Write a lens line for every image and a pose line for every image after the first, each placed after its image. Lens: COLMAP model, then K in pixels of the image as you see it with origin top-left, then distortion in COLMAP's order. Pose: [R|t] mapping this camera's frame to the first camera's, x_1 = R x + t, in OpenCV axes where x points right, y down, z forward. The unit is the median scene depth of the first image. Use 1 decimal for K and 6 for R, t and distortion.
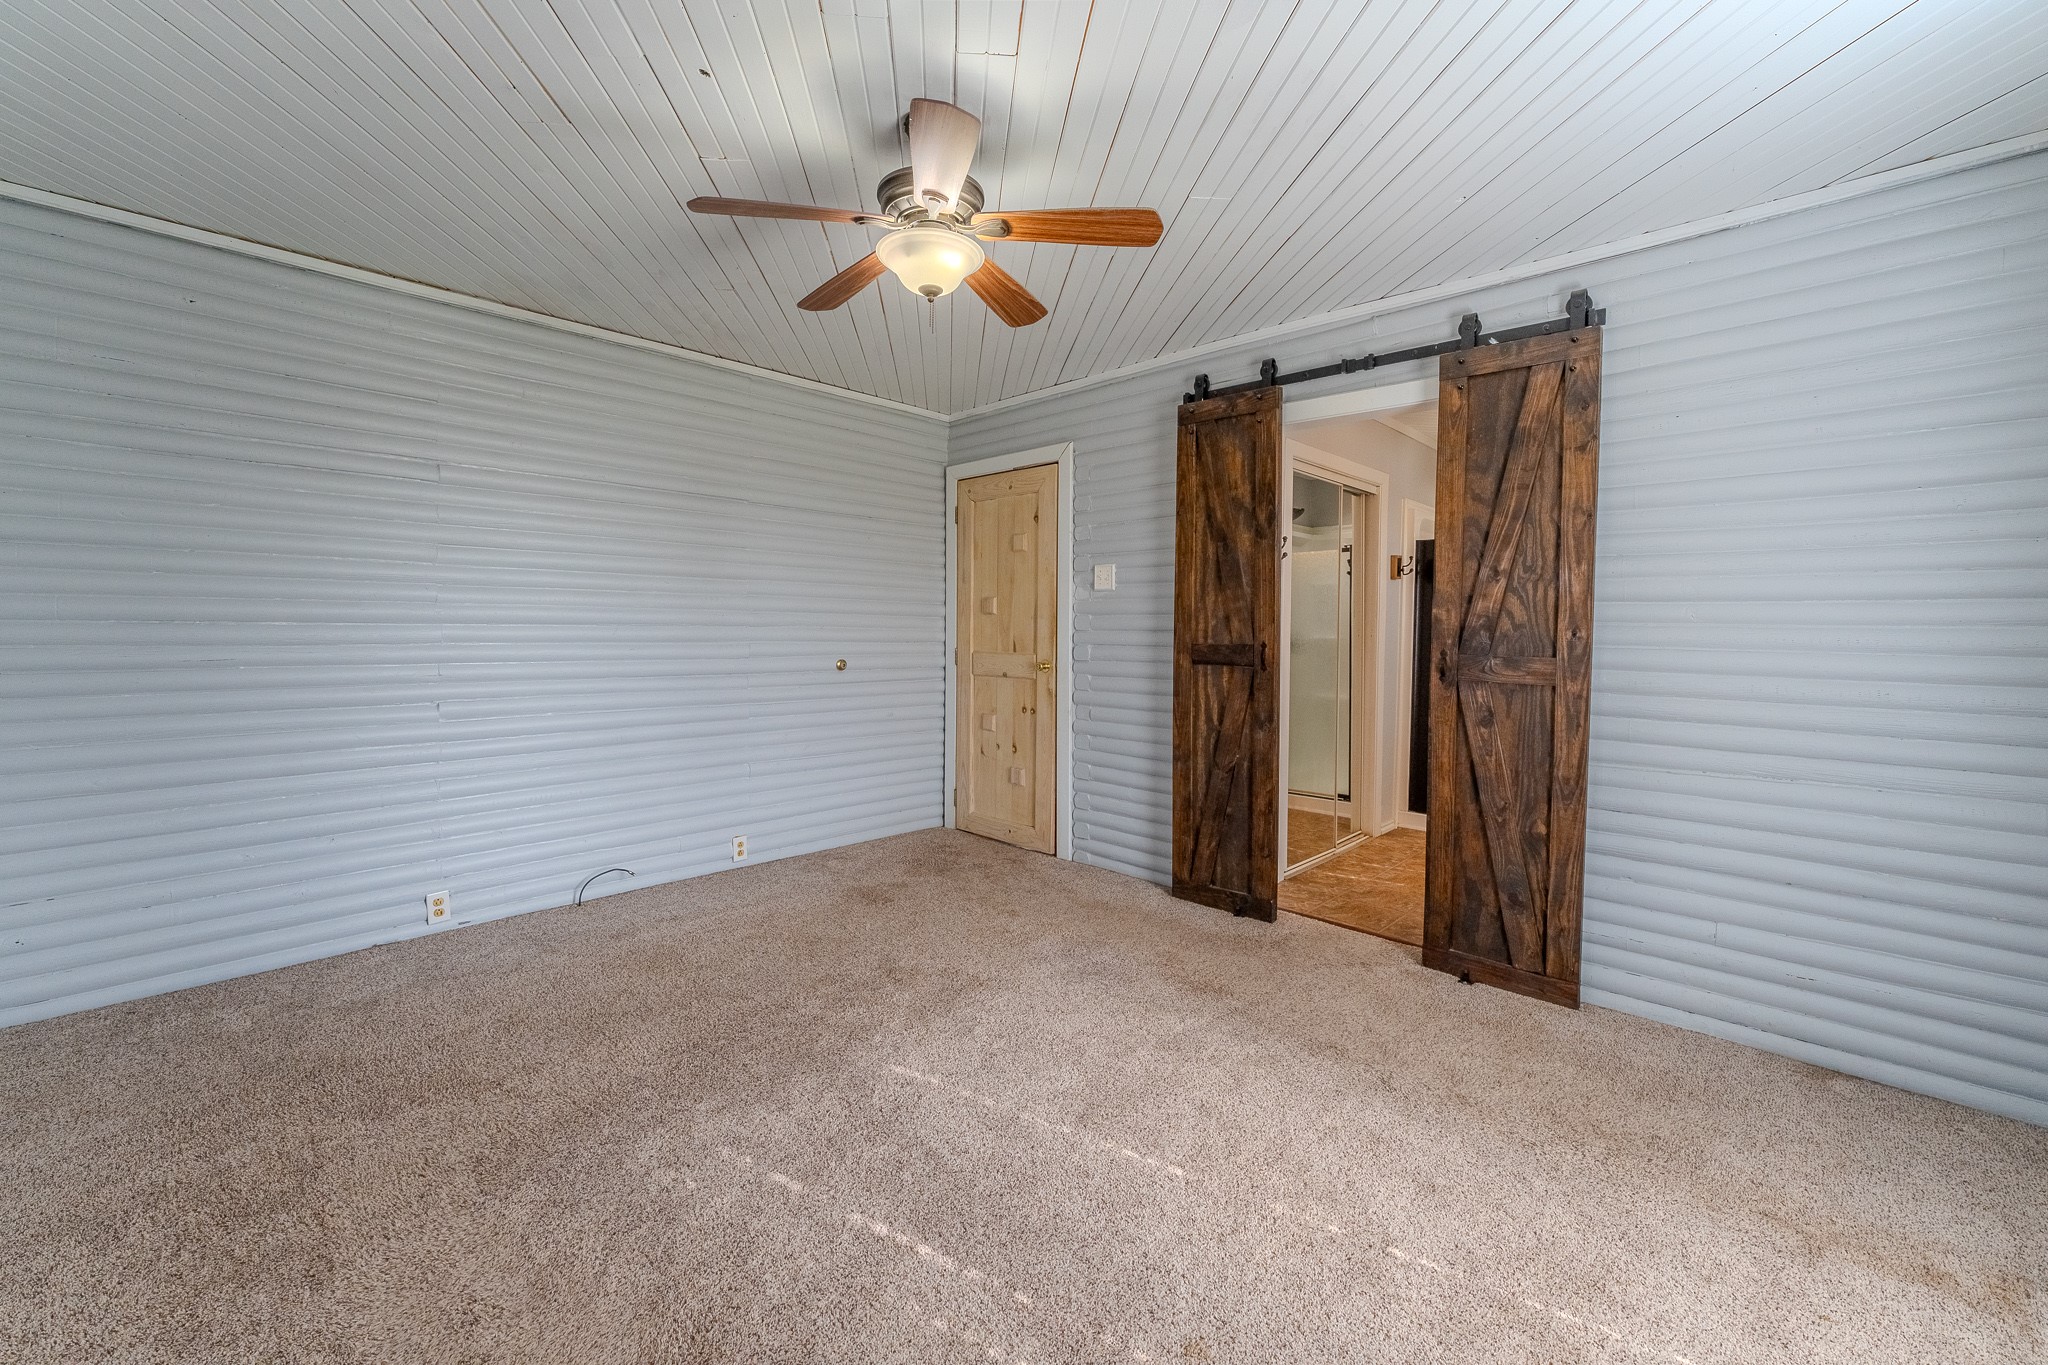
lens RADIAL K [[837.0, 0, 1026.3], [0, 837.0, 645.5], [0, 0, 1]] dist [0.001592, 0.000011]
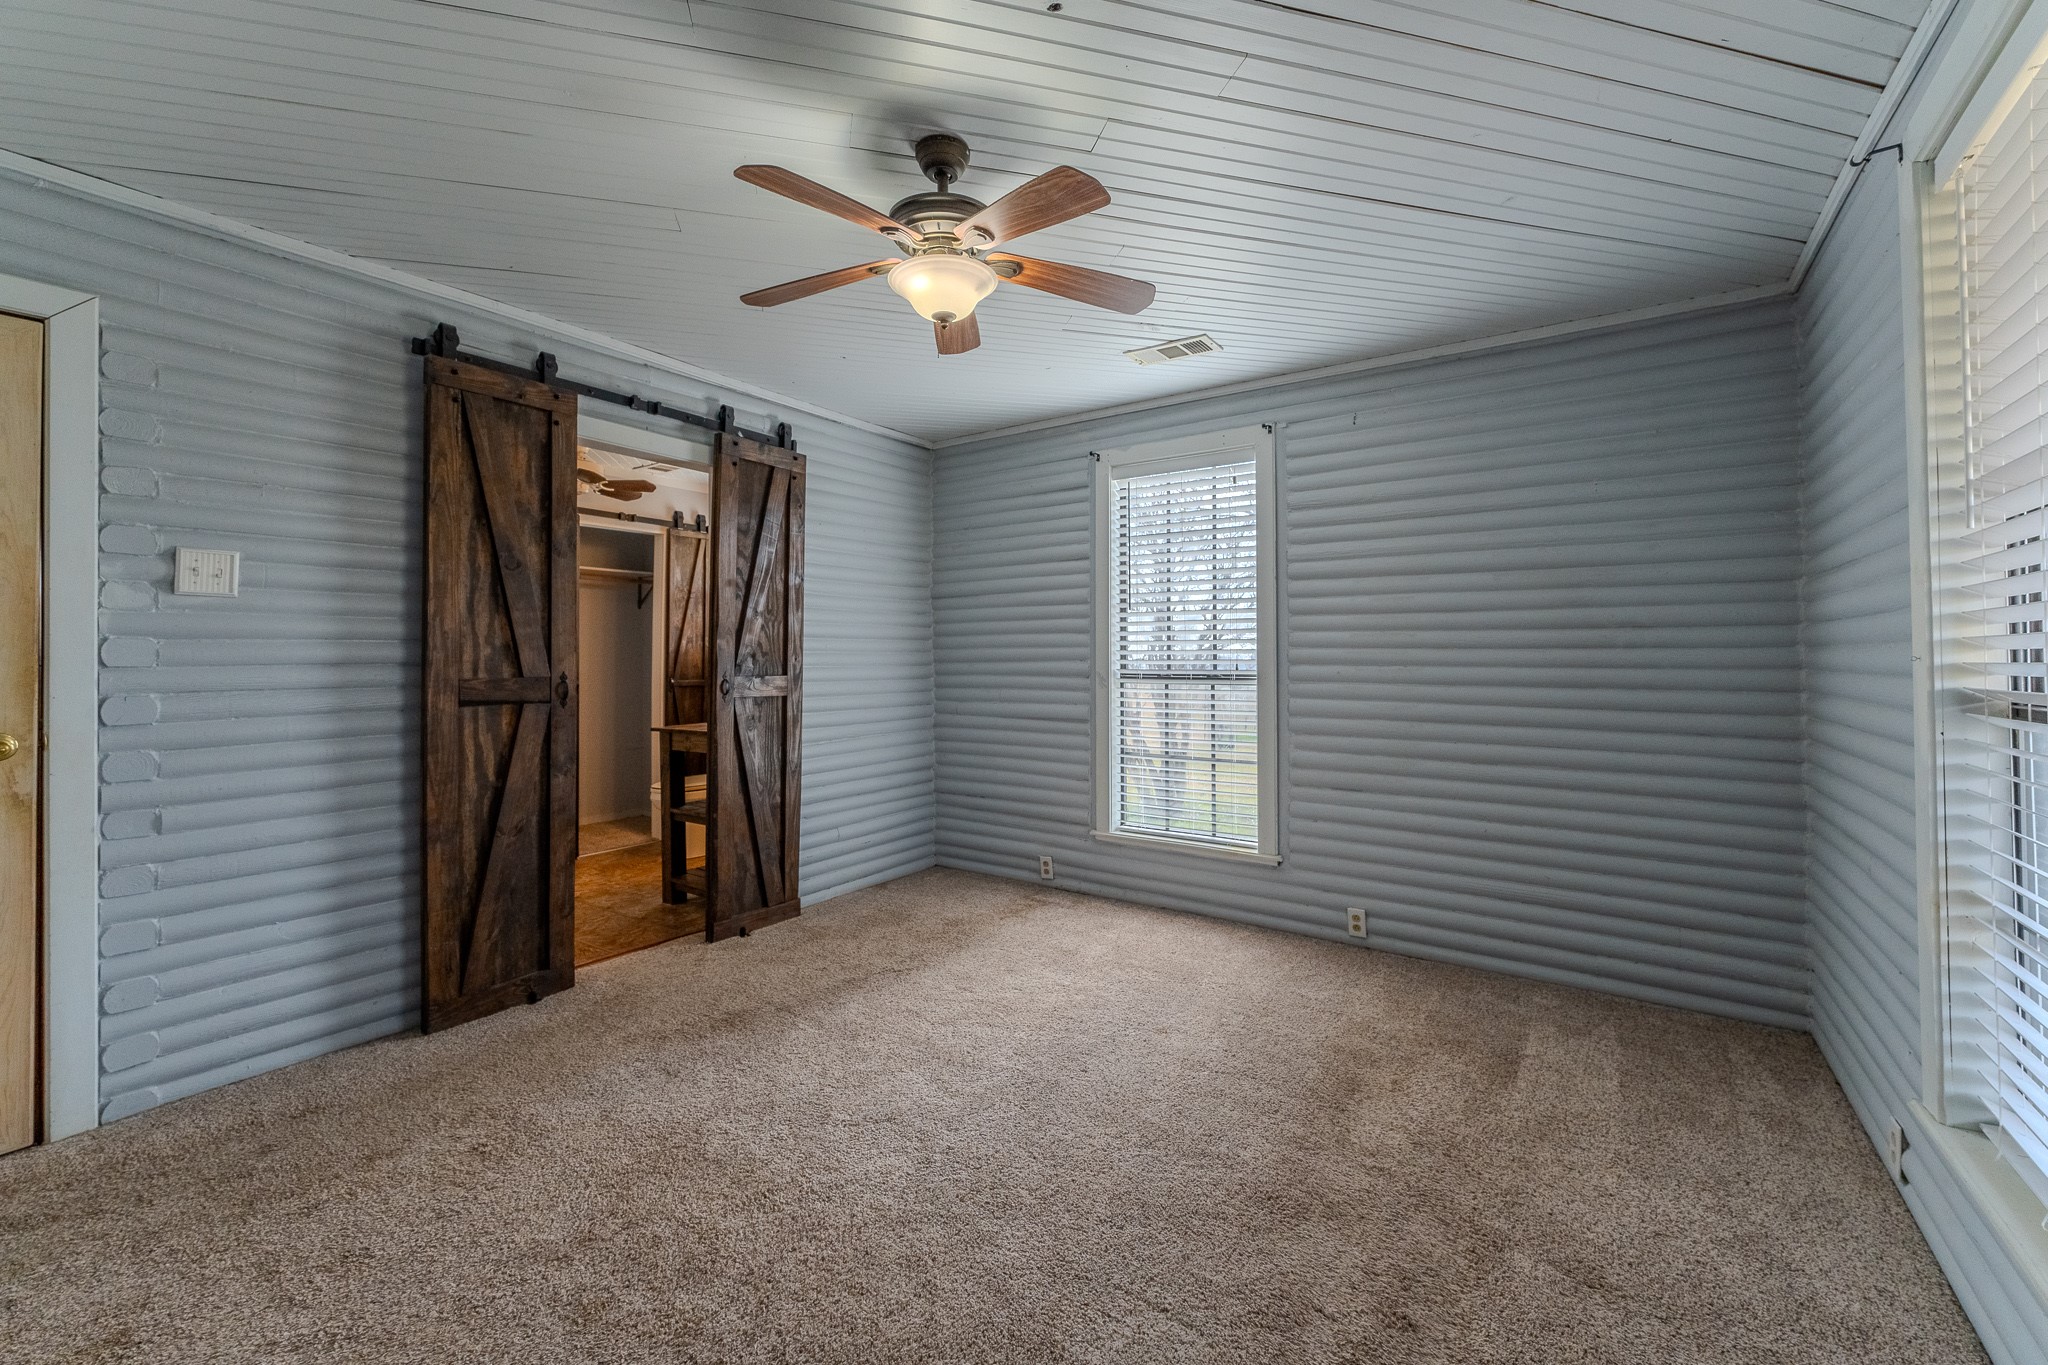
lens RADIAL K [[837.0, 0, 1026.3], [0, 837.0, 645.5], [0, 0, 1]] dist [0.001592, 0.000011]
pose [[-0.163278, 0.003097, 0.986575, -0.684361], [0.025326, 0.999679, 0.001054, -0.022409], [-0.986255, 0.025158, -0.163303, 0.673437]]
